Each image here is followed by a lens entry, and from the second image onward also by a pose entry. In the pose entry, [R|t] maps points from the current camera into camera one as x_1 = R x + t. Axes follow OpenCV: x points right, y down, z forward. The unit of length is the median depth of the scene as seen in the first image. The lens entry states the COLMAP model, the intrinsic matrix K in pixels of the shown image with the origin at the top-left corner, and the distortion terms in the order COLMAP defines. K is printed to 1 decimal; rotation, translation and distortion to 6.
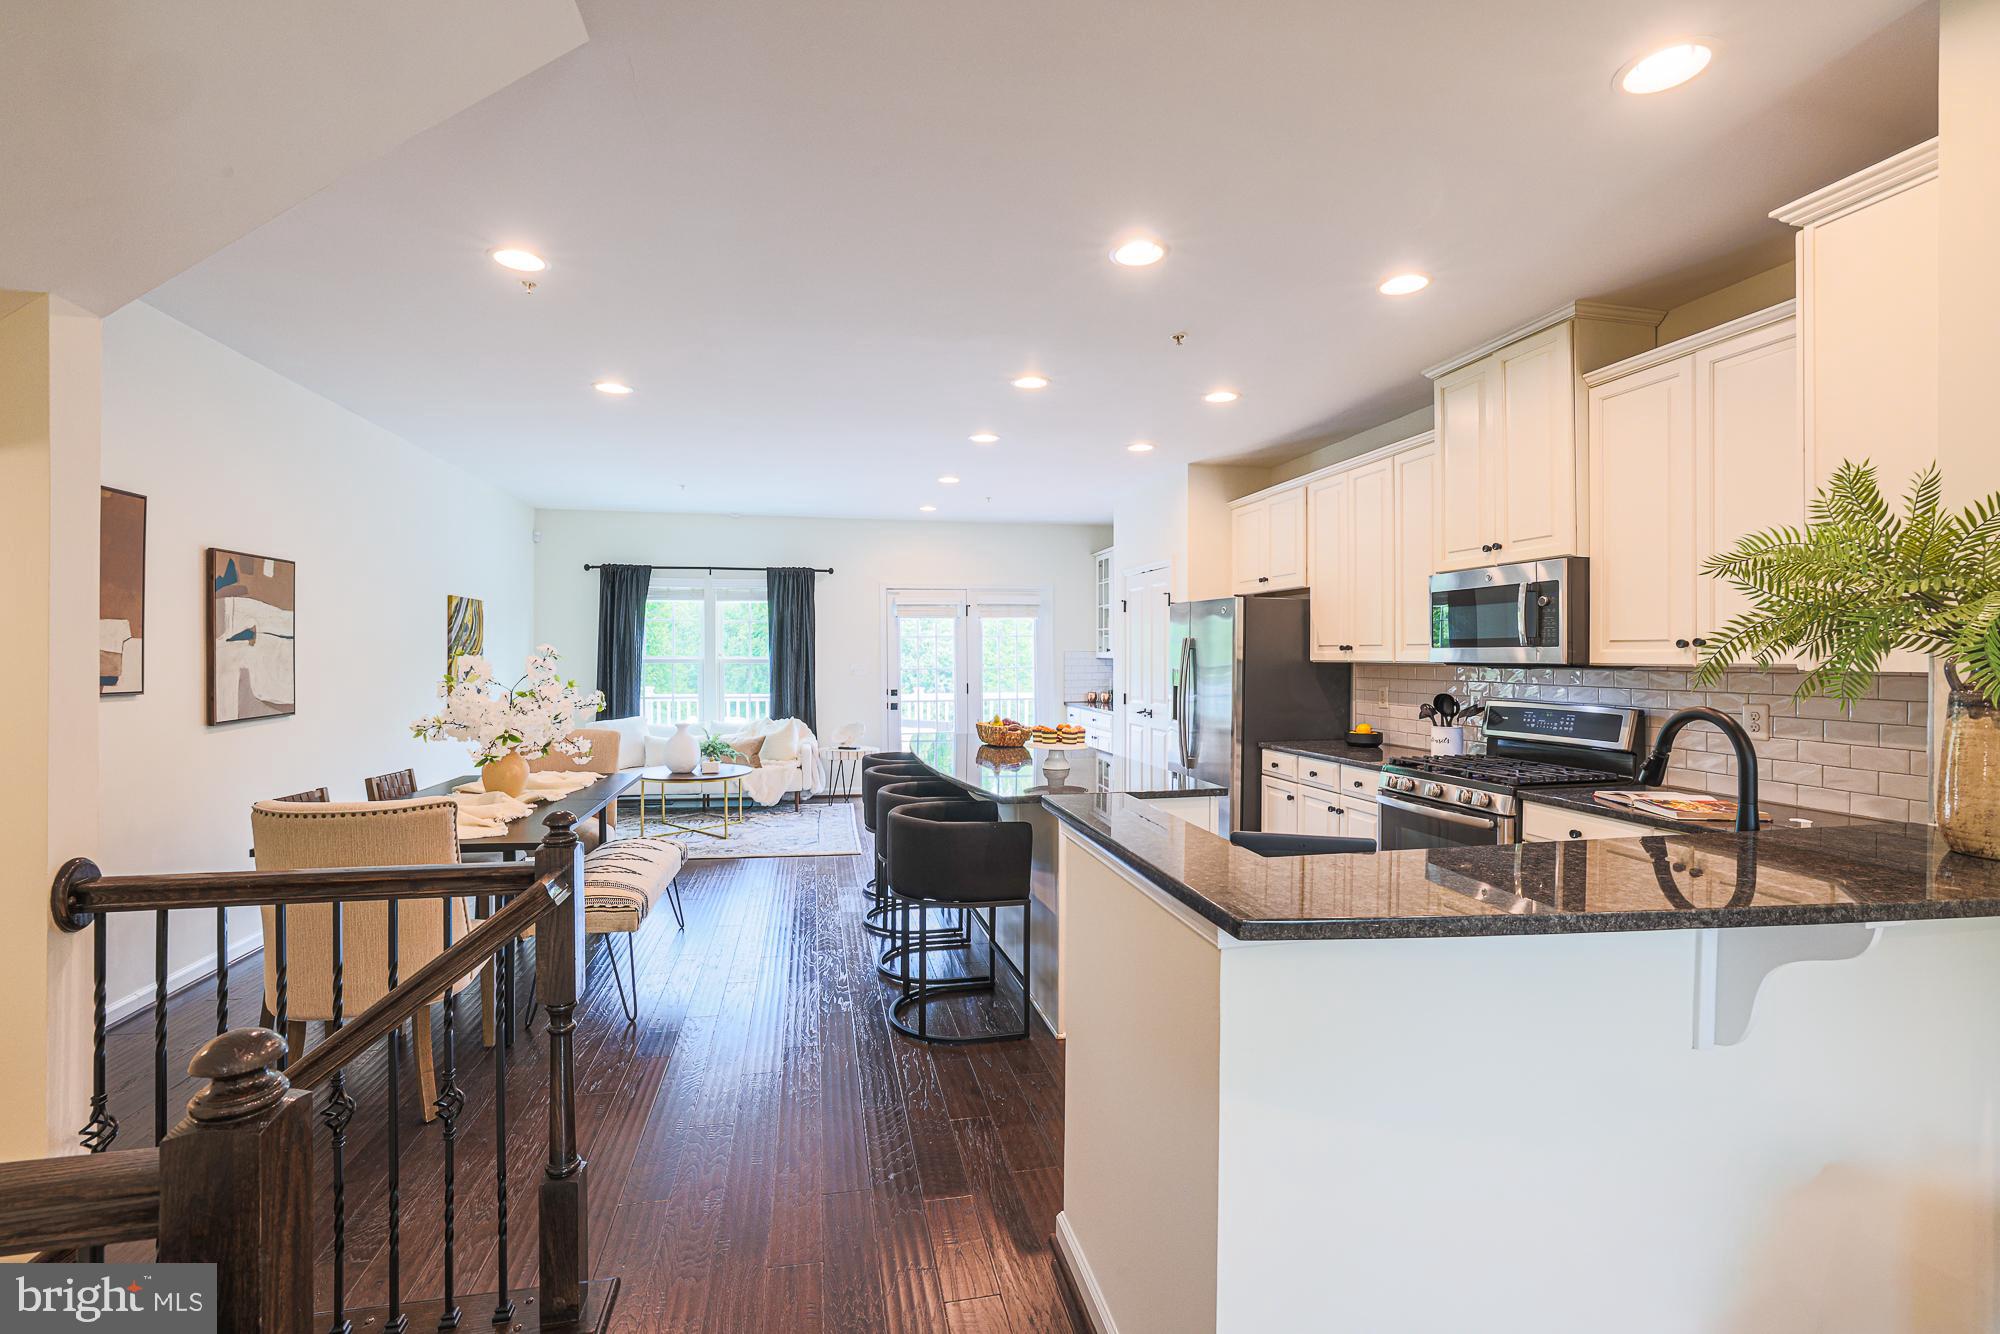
lens RADIAL K [[870.1, 0, 999.8], [0, 870.1, 656.6], [0, 0, 1]] dist [-0.045026, 0.016456]
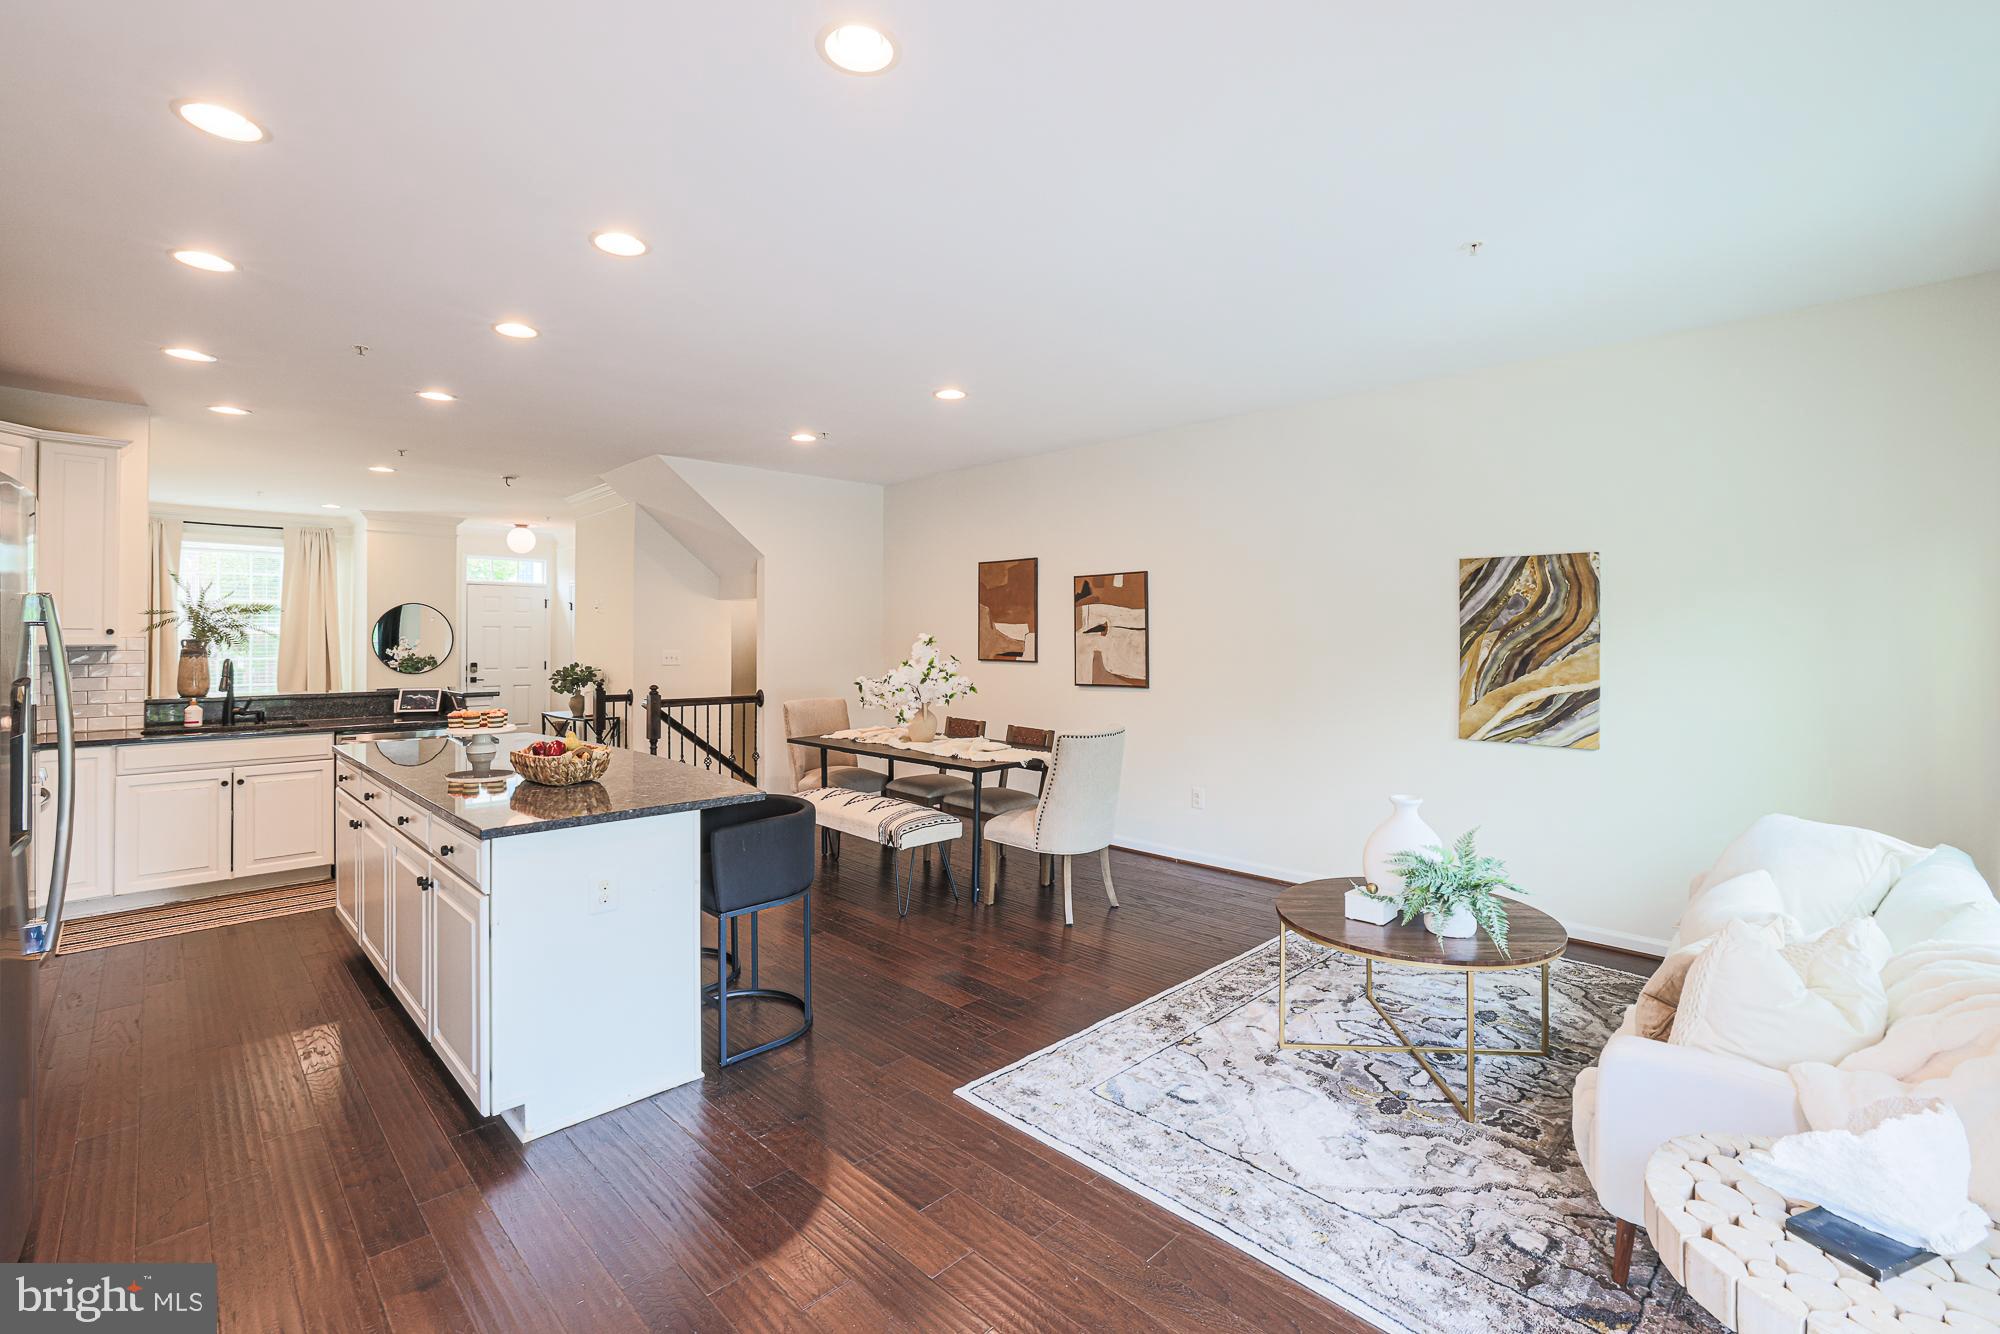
lens RADIAL K [[870.1, 0, 1000.3], [0, 870.1, 631.6], [0, 0, 1]] dist [-0.045026, 0.016456]
pose [[-0.840716, -0.006767, -0.541434, 0.076974], [-0.003606, 0.999970, -0.006897, -0.006721], [0.541465, -0.003846, -0.840715, 1.670822]]
